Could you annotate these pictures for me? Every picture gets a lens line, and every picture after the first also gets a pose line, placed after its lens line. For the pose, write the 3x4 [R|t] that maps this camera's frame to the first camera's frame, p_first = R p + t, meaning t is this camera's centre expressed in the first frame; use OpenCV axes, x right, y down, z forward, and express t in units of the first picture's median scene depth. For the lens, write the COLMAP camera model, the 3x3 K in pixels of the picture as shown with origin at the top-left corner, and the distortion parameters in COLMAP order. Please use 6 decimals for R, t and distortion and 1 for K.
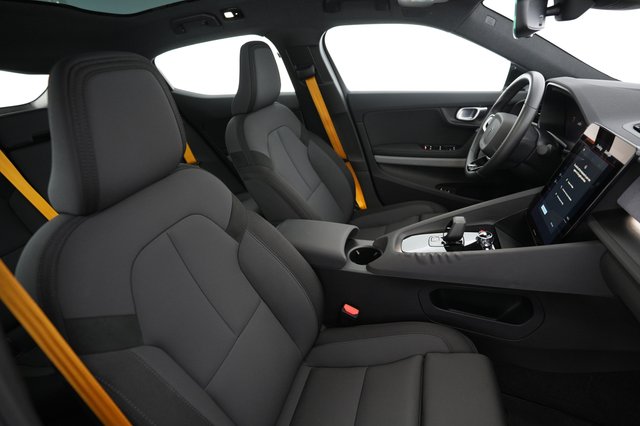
lens RADIAL K [[315.3, 0, 320.0], [0, 315.3, 213.0], [0, 0, 1]] dist [-0.000022, 0.000008]
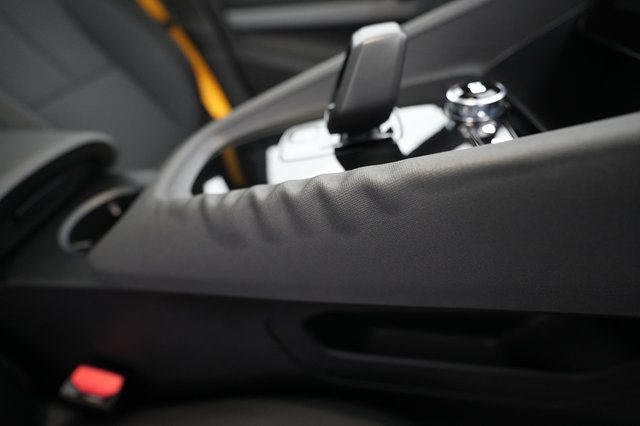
lens RADIAL K [[315.3, 0, 320.0], [0, 315.3, 213.0], [0, 0, 1]] dist [-0.000022, 0.000008]
pose [[0.975196, -0.127328, 0.181053, 0.318751], [0.091704, 0.976890, 0.193071, 0.095050], [-0.201452, -0.171679, 0.964336, 0.710900]]
